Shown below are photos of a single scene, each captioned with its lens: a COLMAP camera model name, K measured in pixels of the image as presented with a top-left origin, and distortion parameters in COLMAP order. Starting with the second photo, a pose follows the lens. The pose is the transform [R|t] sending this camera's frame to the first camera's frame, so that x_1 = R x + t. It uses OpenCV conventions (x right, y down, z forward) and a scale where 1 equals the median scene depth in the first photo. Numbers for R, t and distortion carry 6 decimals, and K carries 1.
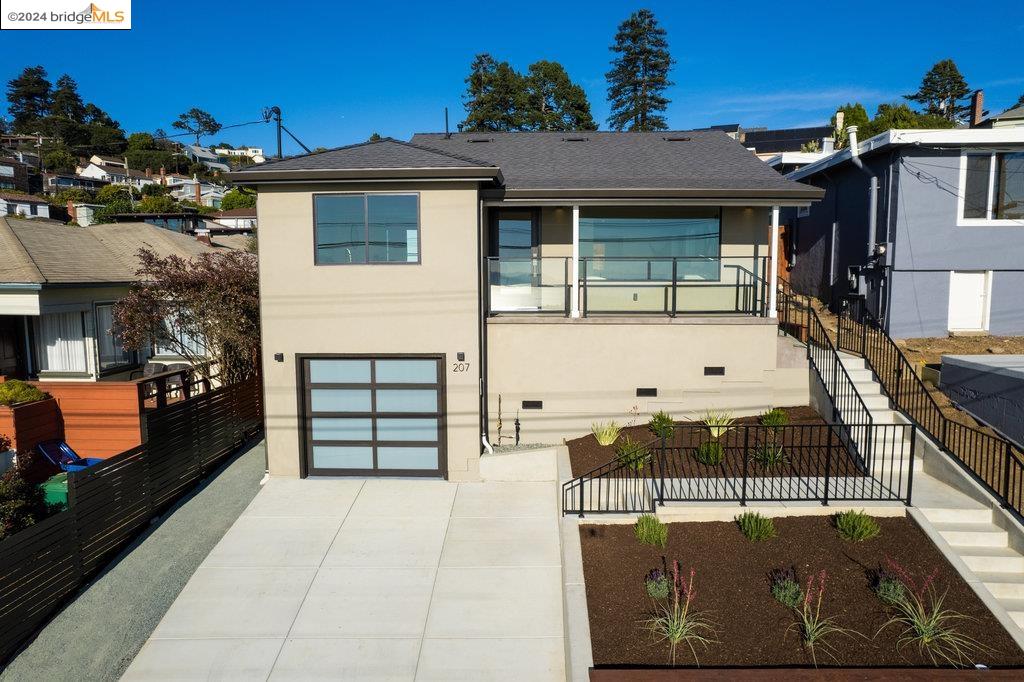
lens RADIAL K [[655.0, 0, 512.0], [0, 655.0, 341.0], [0, 0, 1]] dist [-0.075738, 0.069075]
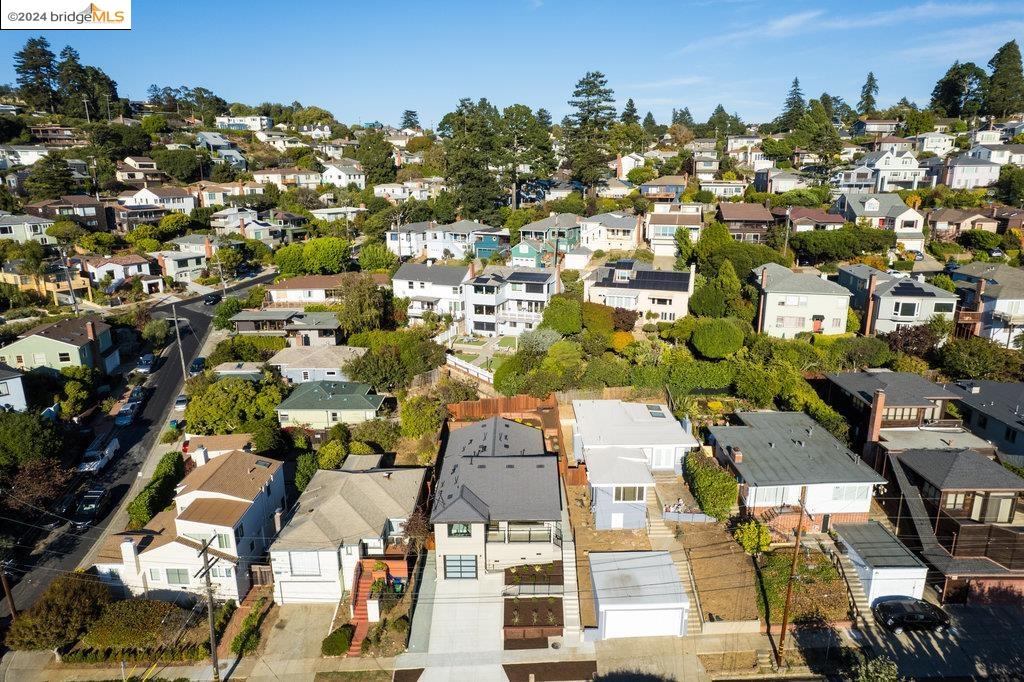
lens RADIAL K [[655.0, 0, 512.0], [0, 655.0, 341.0], [0, 0, 1]] dist [-0.075738, 0.069075]
pose [[0.999496, -0.009207, 0.030388, 0.014675], [0.004268, 0.987310, 0.158747, -2.015016], [-0.031464, -0.158537, 0.986852, -2.999485]]
